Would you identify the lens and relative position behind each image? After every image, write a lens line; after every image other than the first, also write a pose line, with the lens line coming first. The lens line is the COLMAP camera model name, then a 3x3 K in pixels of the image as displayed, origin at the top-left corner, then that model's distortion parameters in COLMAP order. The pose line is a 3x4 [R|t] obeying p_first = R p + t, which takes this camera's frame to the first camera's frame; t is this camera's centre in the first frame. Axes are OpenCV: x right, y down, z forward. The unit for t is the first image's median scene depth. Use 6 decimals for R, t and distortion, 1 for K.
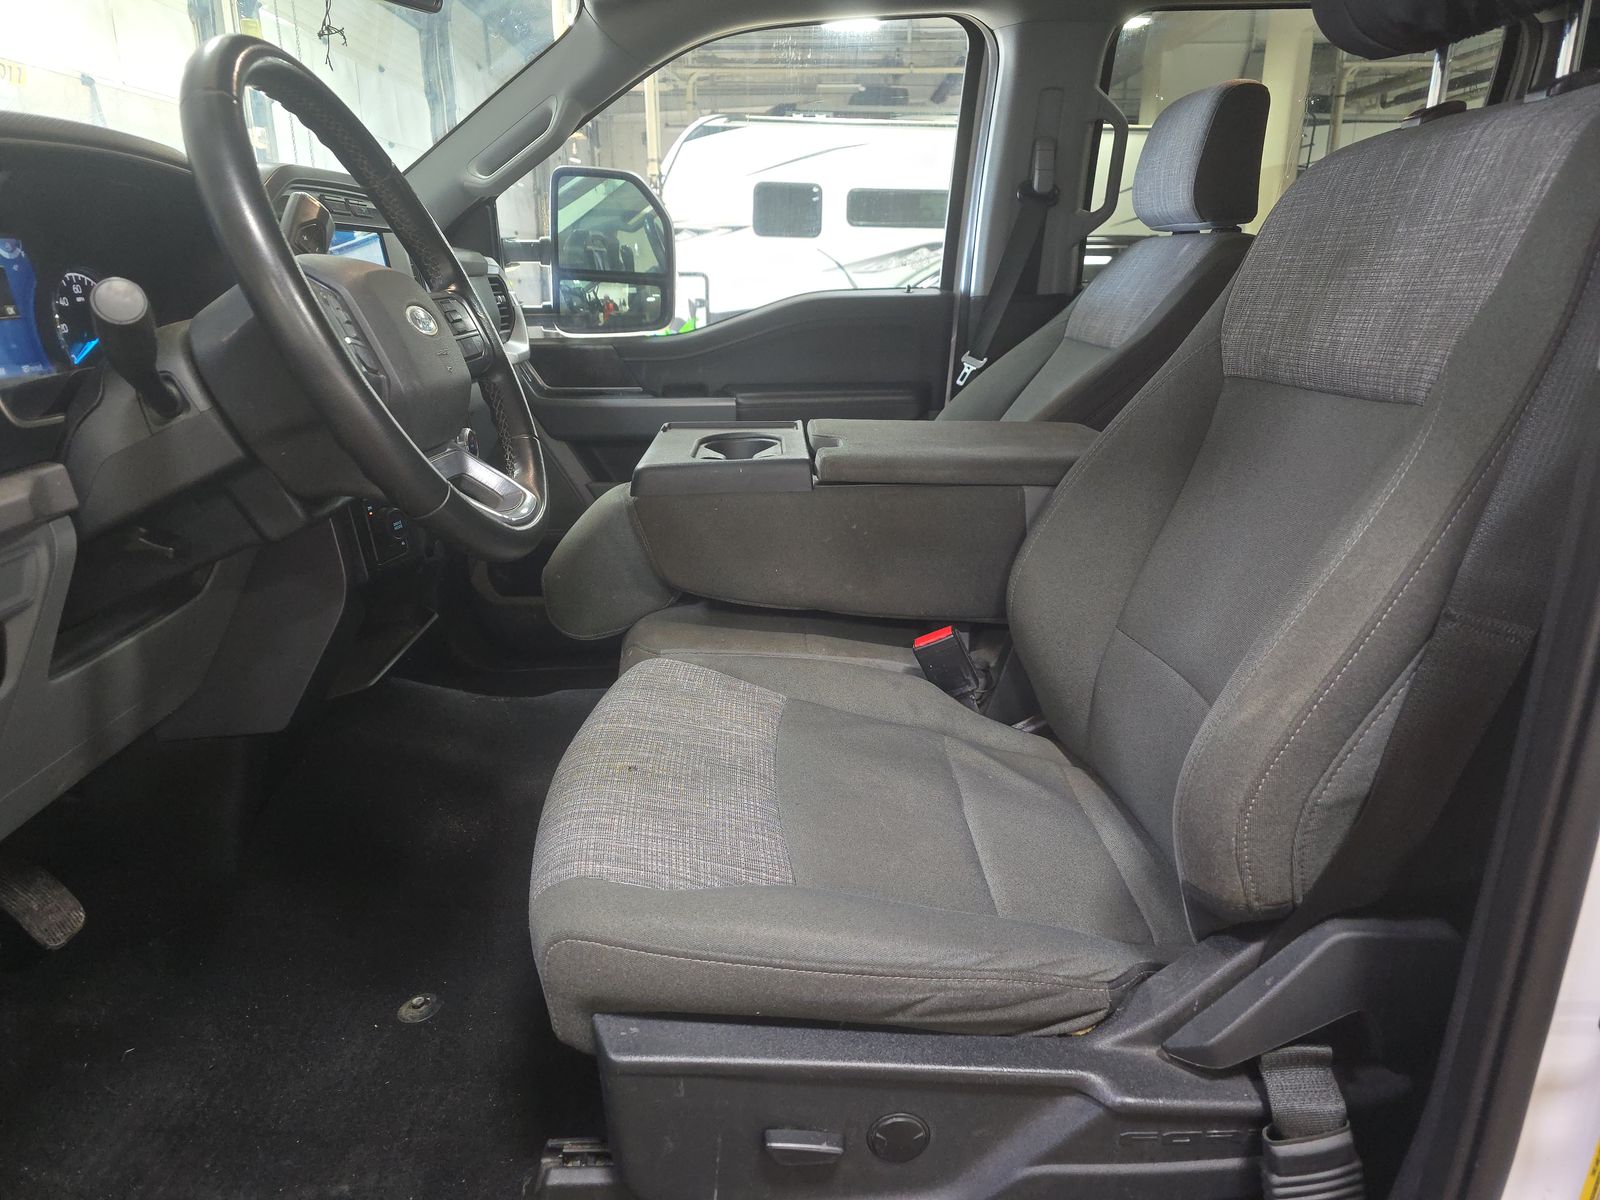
lens RADIAL K [[1025.5, 0, 800.0], [0, 1025.5, 600.0], [0, 0, 1]] dist [0.009354, 0.000654]
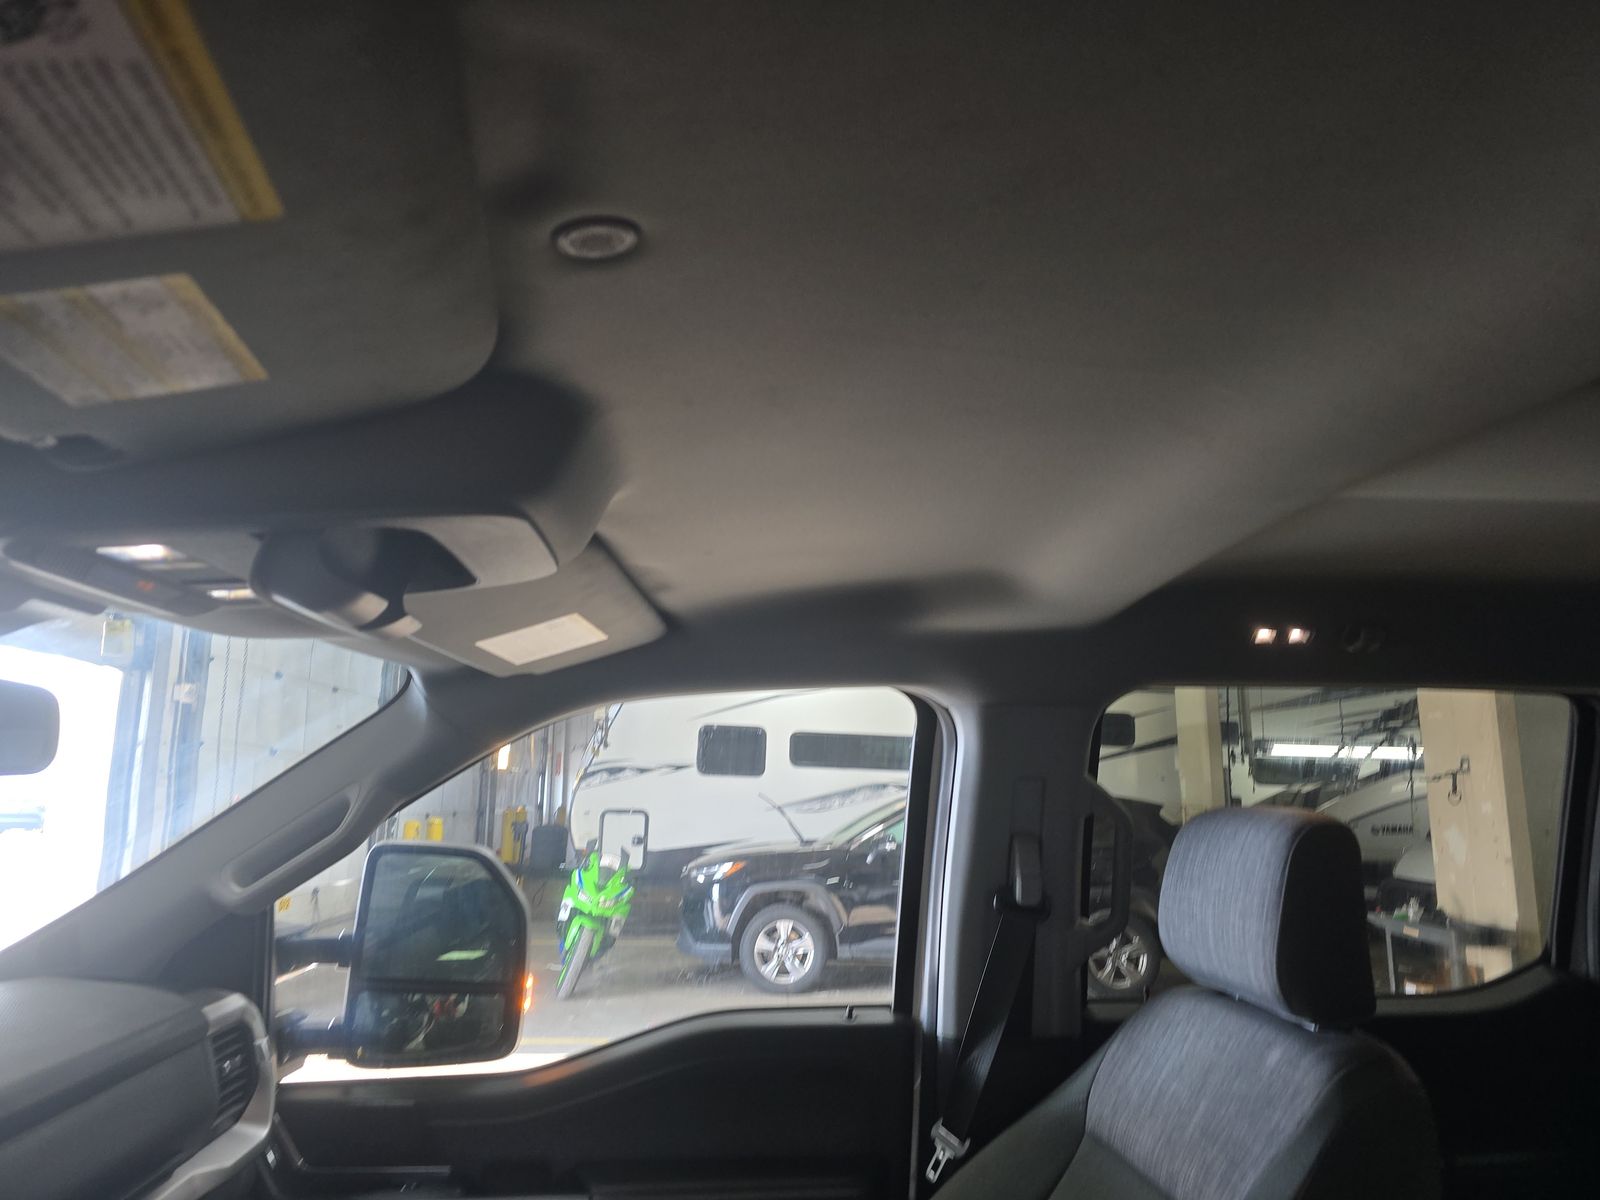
lens RADIAL K [[1025.5, 0, 800.0], [0, 1025.5, 600.0], [0, 0, 1]] dist [0.009354, 0.000654]
pose [[0.998629, 0.021950, 0.047516, 0.031118], [0.003170, 0.880781, -0.473513, -0.224454], [-0.052245, 0.473014, 0.879504, 0.242914]]
